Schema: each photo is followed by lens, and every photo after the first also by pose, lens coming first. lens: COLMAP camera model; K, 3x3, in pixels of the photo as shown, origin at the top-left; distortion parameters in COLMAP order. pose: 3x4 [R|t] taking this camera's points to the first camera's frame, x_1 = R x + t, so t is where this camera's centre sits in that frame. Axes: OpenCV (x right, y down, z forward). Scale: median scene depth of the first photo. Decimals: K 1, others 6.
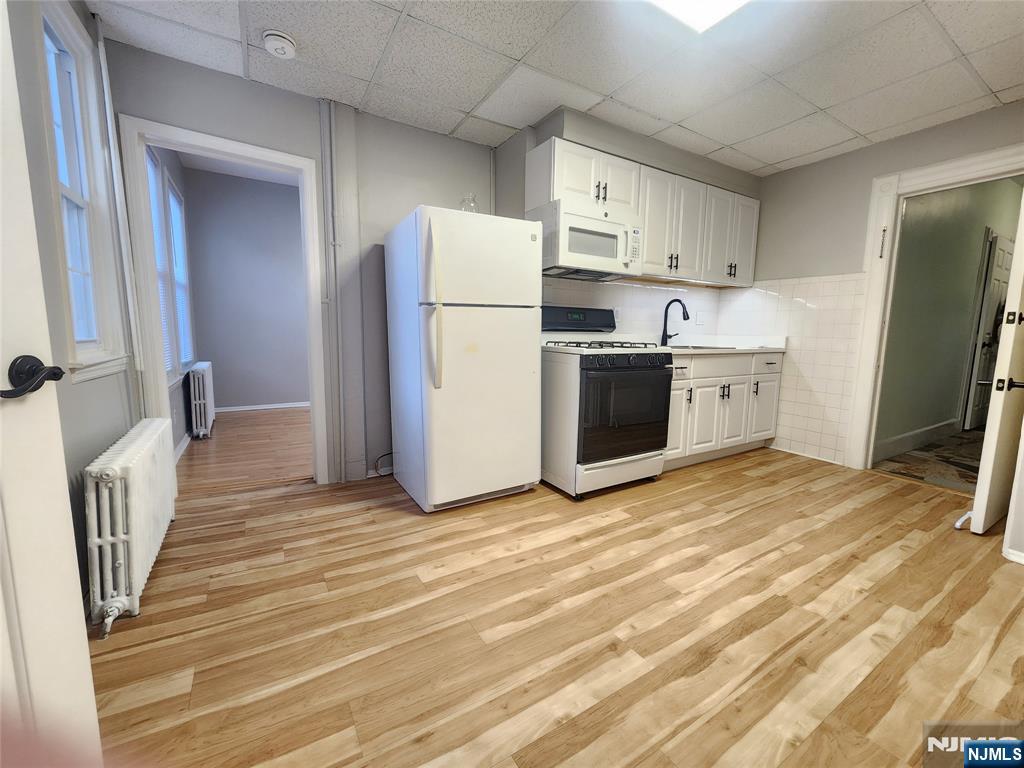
lens RADIAL K [[425.4, 0, 515.3], [0, 425.4, 383.8], [0, 0, 1]] dist [-0.000843, 0.001174]
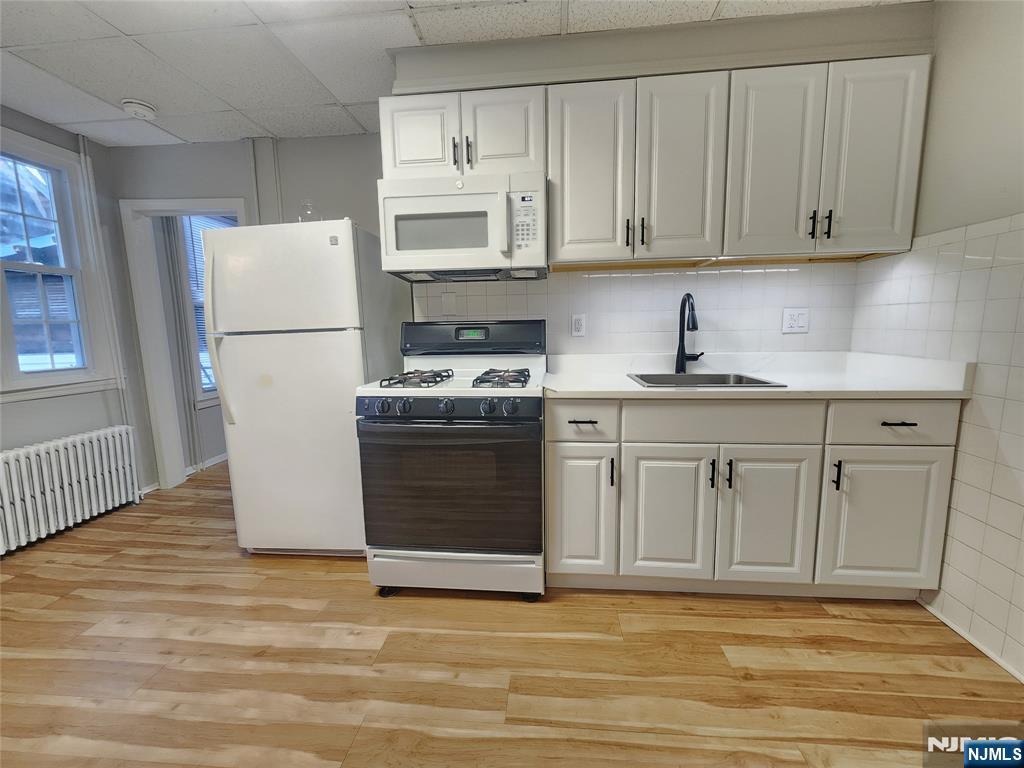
lens RADIAL K [[425.4, 0, 514.0], [0, 425.4, 383.6], [0, 0, 1]] dist [-0.000843, 0.001174]
pose [[0.794233, 0.050501, -0.605511, 0.731396], [-0.046335, 0.998672, 0.022515, -0.107871], [0.605844, 0.010174, 0.795518, 0.542882]]
